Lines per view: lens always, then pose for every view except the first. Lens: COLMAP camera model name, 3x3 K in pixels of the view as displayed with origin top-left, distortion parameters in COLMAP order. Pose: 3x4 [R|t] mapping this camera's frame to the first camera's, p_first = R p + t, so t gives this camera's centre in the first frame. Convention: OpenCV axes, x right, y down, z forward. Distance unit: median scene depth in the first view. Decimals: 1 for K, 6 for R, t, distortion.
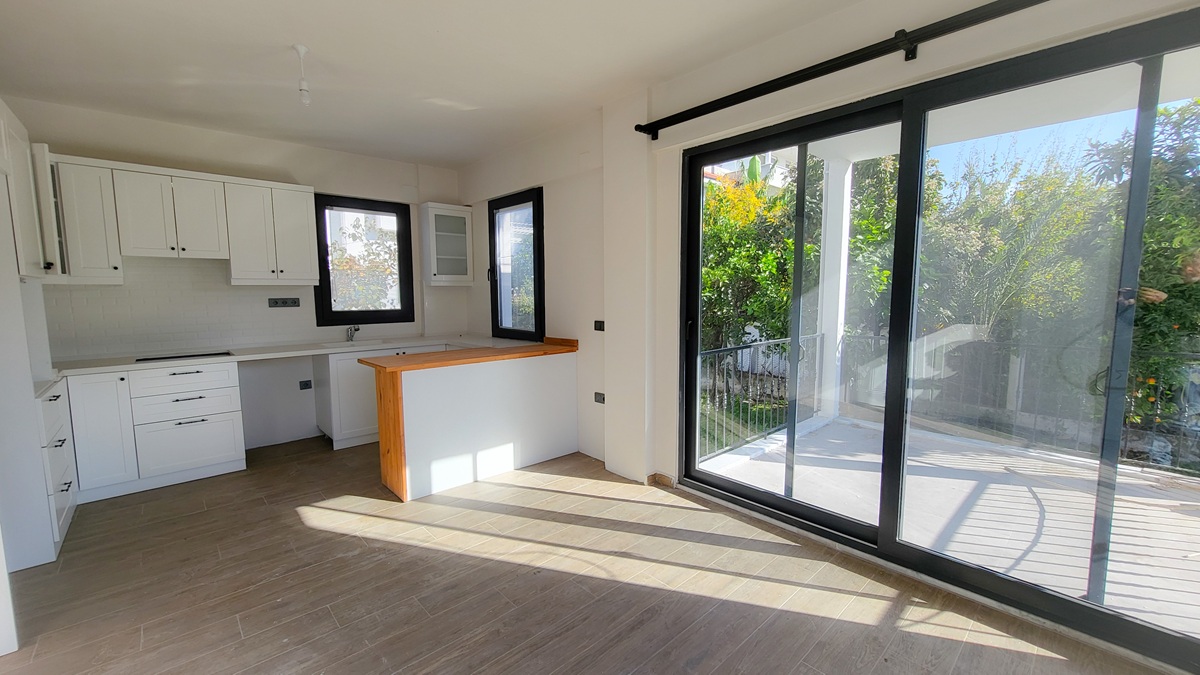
lens RADIAL K [[475.5, 0, 602.8], [0, 475.5, 338.2], [0, 0, 1]] dist [0.000262, -0.000347]
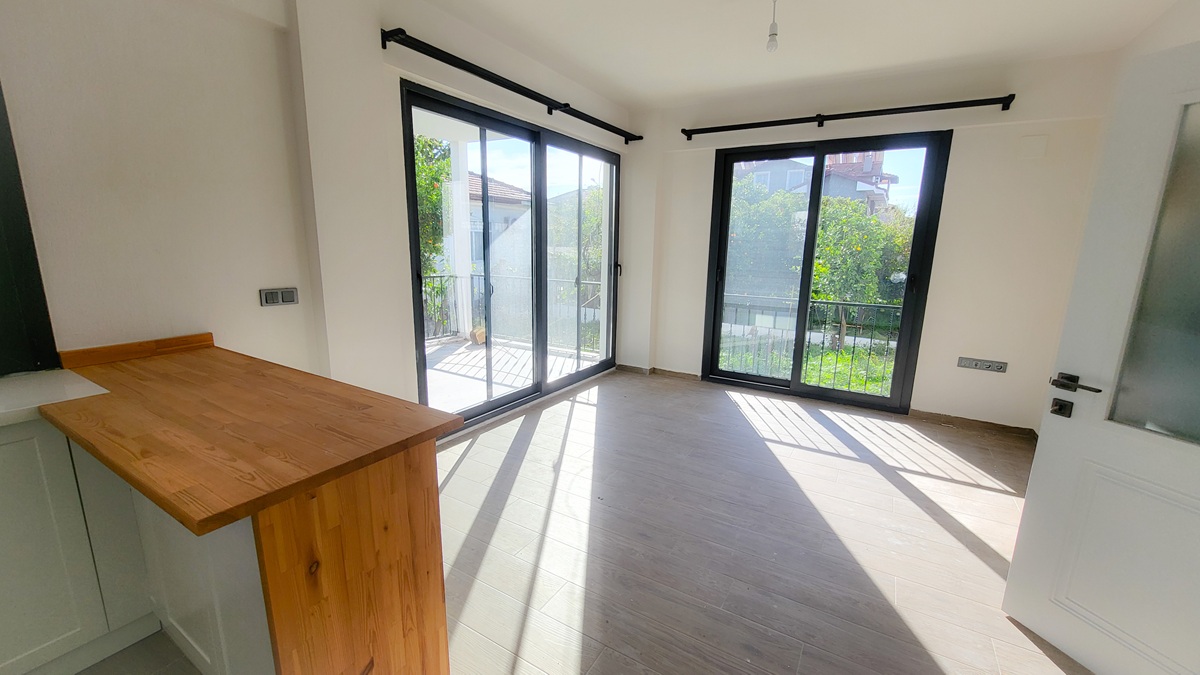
lens RADIAL K [[475.5, 0, 595.4], [0, 475.5, 343.7], [0, 0, 1]] dist [0.000262, -0.000347]
pose [[-0.271594, -0.197230, 0.941986, -0.663342], [0.076463, 0.971260, 0.225405, -0.069921], [-0.959370, 0.133246, -0.248707, 0.730560]]
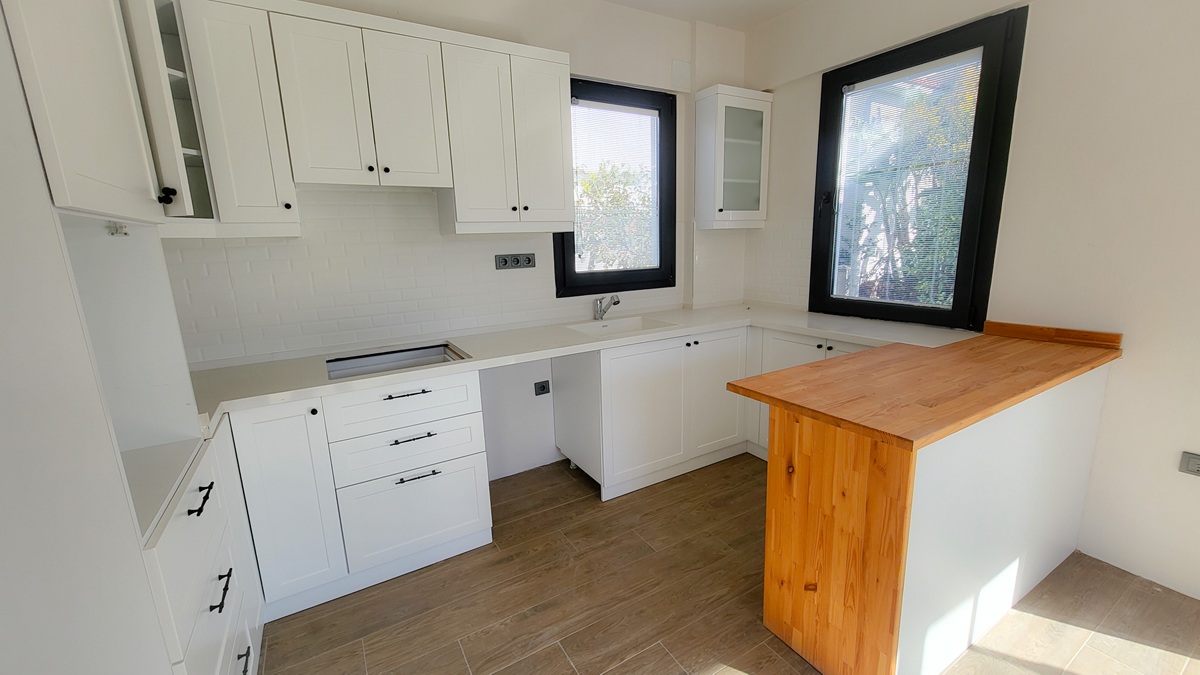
lens RADIAL K [[475.5, 0, 602.0], [0, 475.5, 338.1], [0, 0, 1]] dist [0.000262, -0.000347]
pose [[0.978285, 0.019804, -0.206315, -0.462326], [0.002868, 0.994036, 0.109014, -0.045808], [0.207244, -0.107238, 0.972394, 0.438508]]
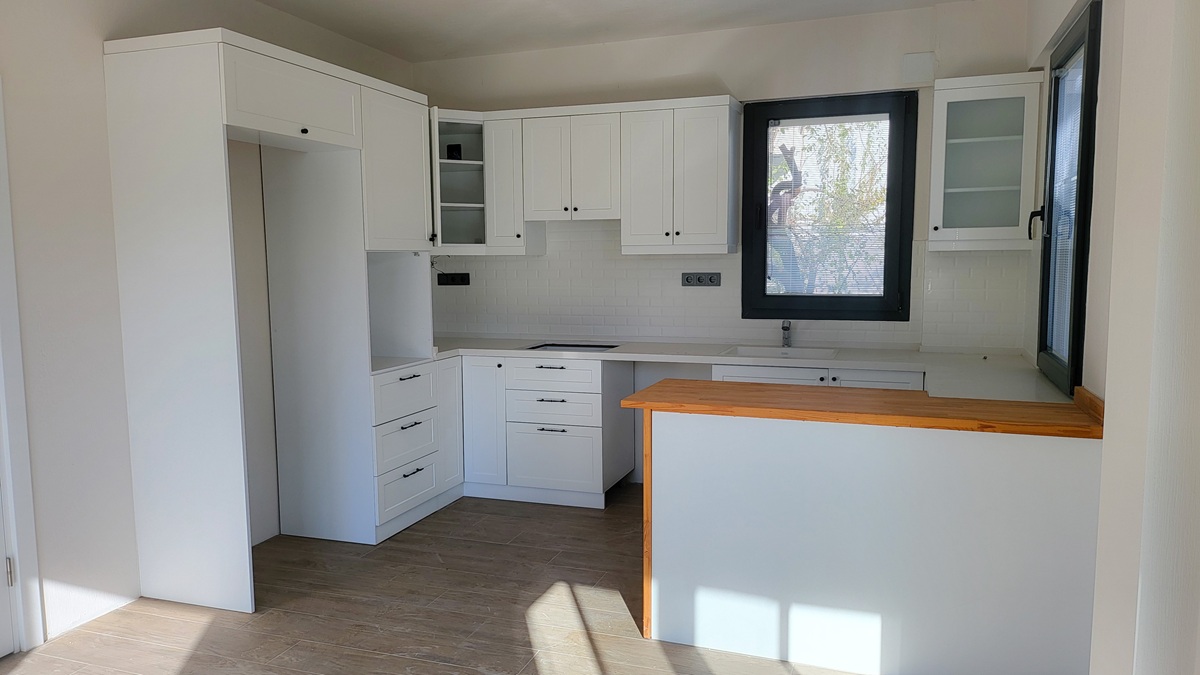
lens RADIAL K [[838.6, 0, 603.9], [0, 838.6, 343.0], [0, 0, 1]] dist [0.058085, -0.001705]
pose [[0.463951, 0.094124, -0.880846, 0.331309], [-0.082116, 0.994628, 0.063030, -0.053409], [0.882047, 0.043089, 0.469188, 0.363618]]
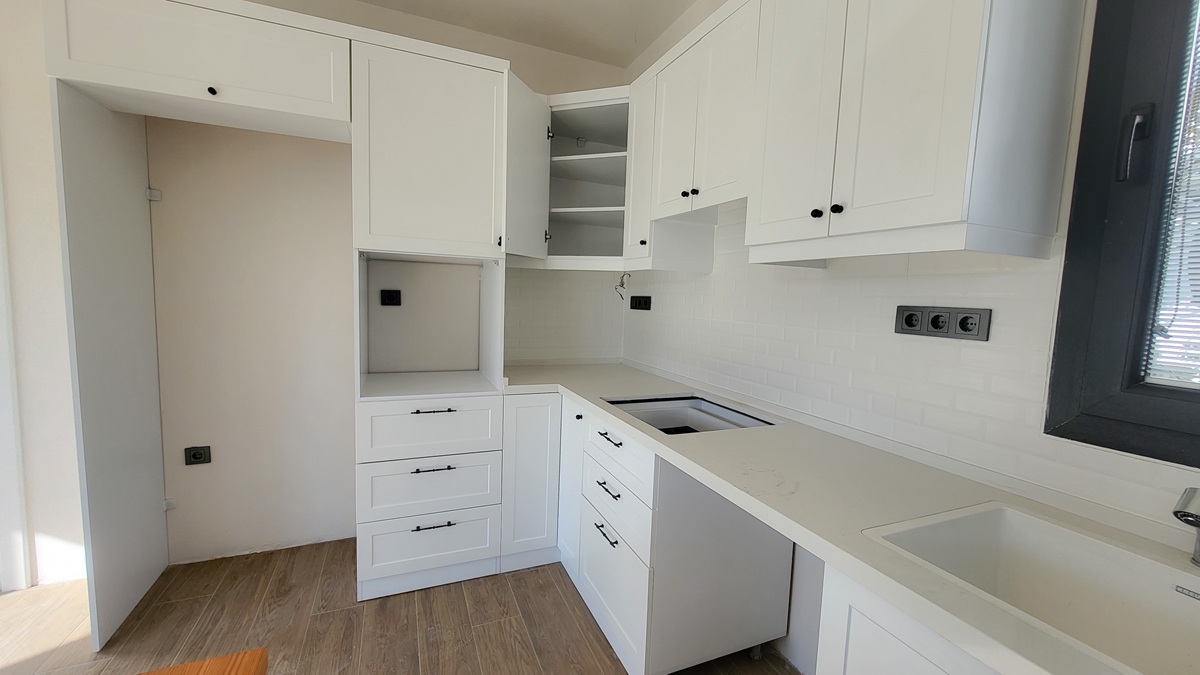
lens RADIAL K [[475.5, 0, 599.8], [0, 475.5, 337.5], [0, 0, 1]] dist [0.000262, -0.000347]
pose [[-0.336466, 0.078460, -0.938421, -0.349555], [-0.128487, 0.983378, 0.128288, -0.082311], [0.932889, 0.163740, -0.320793, 0.974383]]
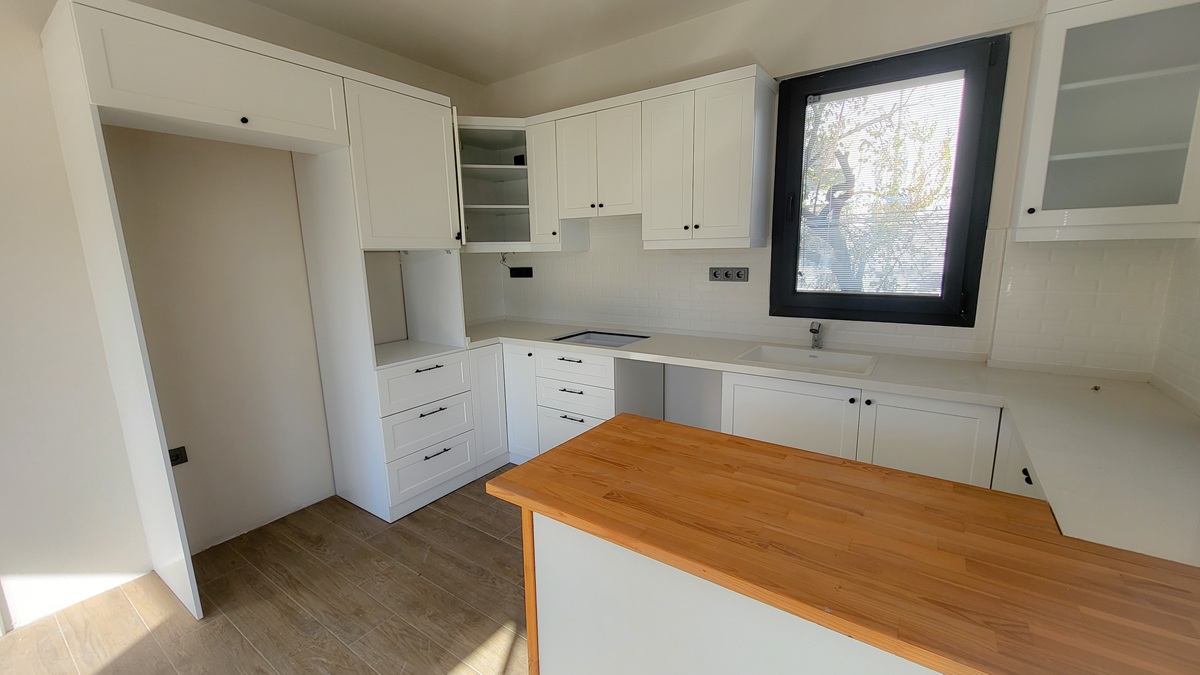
lens RADIAL K [[475.5, 0, 601.4], [0, 475.5, 338.6], [0, 0, 1]] dist [0.000262, -0.000347]
pose [[0.216617, 0.177648, -0.959958, -0.070756], [-0.078575, 0.983287, 0.164234, -0.088265], [0.973089, 0.039853, 0.226955, 0.742561]]
